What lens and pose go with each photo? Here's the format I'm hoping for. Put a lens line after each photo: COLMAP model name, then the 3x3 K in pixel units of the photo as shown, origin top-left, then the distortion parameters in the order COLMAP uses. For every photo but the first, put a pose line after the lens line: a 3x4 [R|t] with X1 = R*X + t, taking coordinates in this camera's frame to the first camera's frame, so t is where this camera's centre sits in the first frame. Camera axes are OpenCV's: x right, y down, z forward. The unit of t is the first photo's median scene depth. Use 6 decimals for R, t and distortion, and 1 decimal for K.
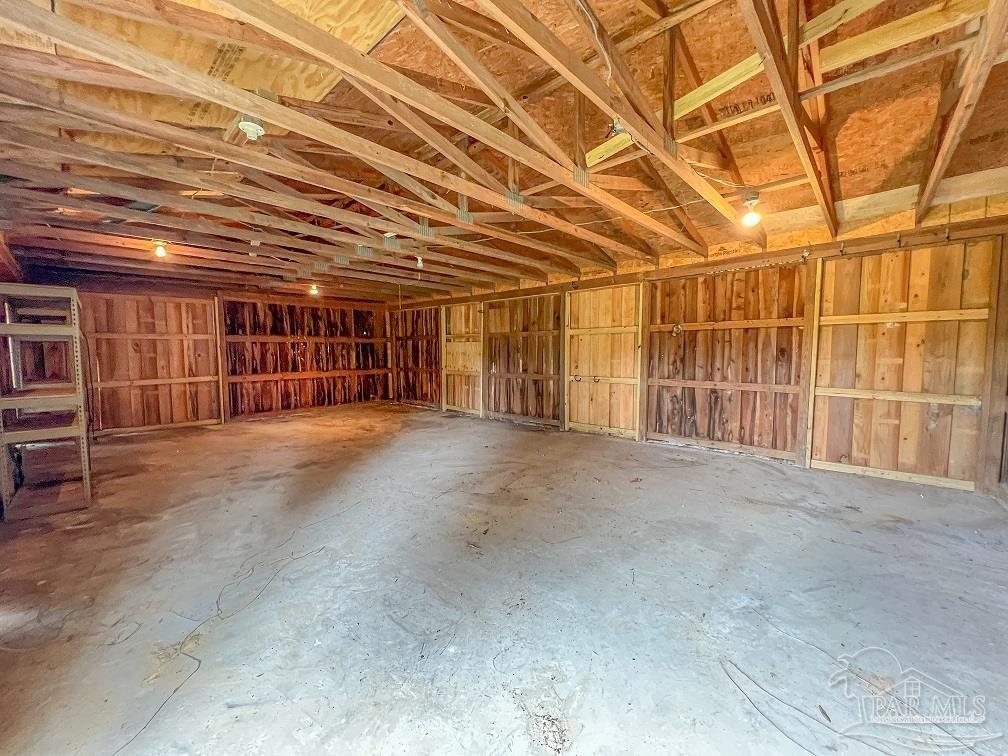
lens RADIAL K [[399.9, 0, 502.3], [0, 399.9, 378.9], [0, 0, 1]] dist [0.016405, -0.010050]
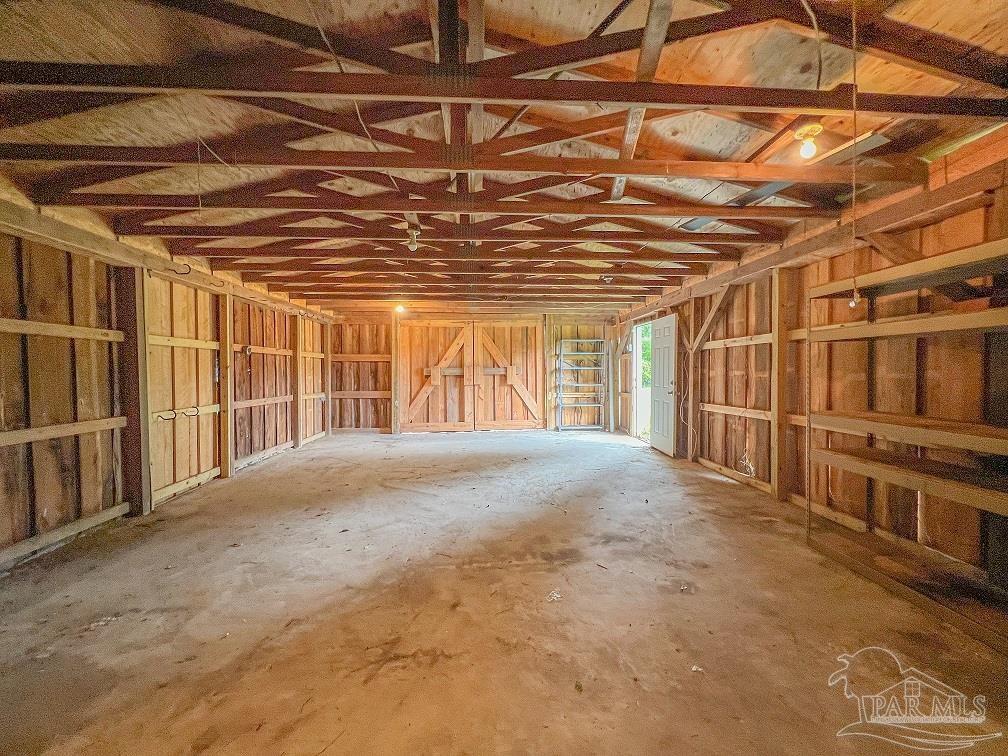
lens RADIAL K [[399.9, 0, 502.3], [0, 399.9, 378.9], [0, 0, 1]] dist [0.016405, -0.010050]
pose [[-0.721492, 0.000317, 0.692423, -0.595107], [0.061682, 0.996054, 0.063815, -0.063507], [-0.689670, 0.088751, -0.718664, 1.046251]]
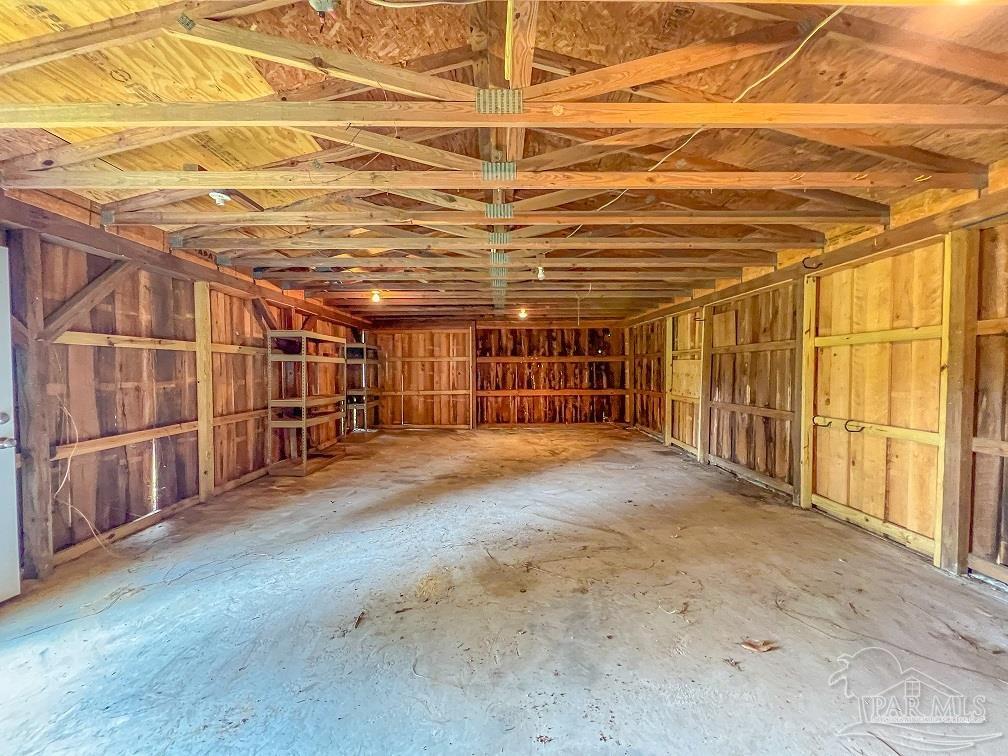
lens RADIAL K [[399.9, 0, 502.3], [0, 399.9, 378.9], [0, 0, 1]] dist [0.016405, -0.010050]
pose [[0.688185, 0.022586, -0.725183, 0.280204], [-0.053370, 0.998383, -0.019552, -0.026119], [0.723569, 0.052158, 0.688278, 0.252974]]
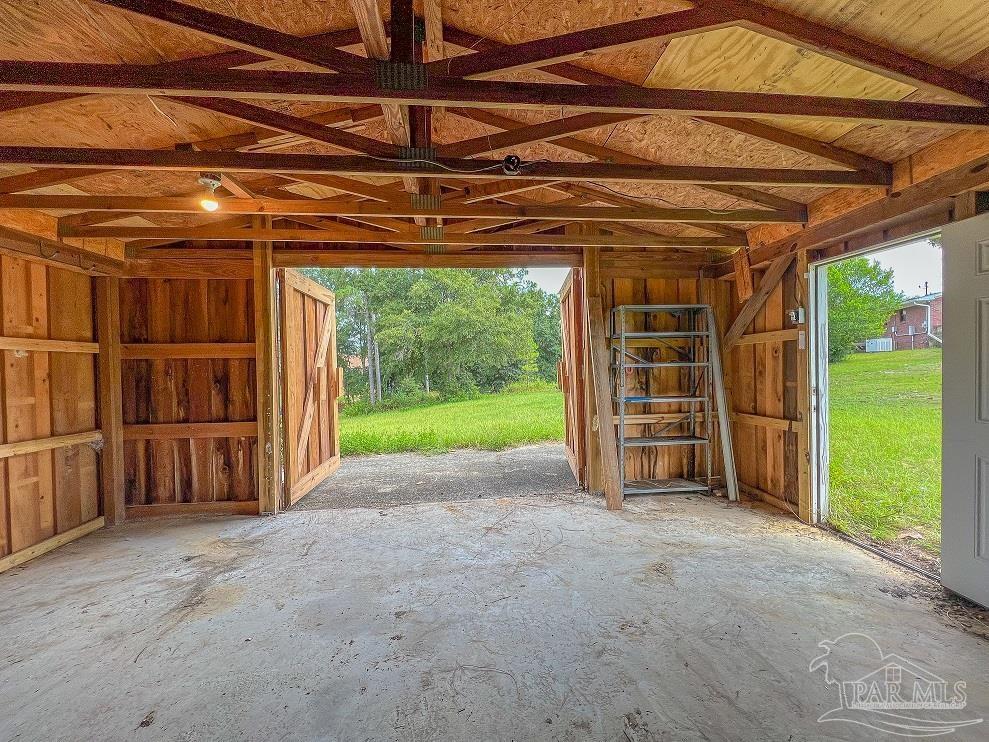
lens RADIAL K [[394.3, 0, 494.5], [0, 394.3, 371.0], [0, 0, 1]] dist [-0.001495, -0.000164]
pose [[-0.762177, 0.033815, 0.646485, -0.108876], [0.078506, 0.996093, 0.040454, -0.037003], [-0.642591, 0.081586, -0.761853, 0.595818]]
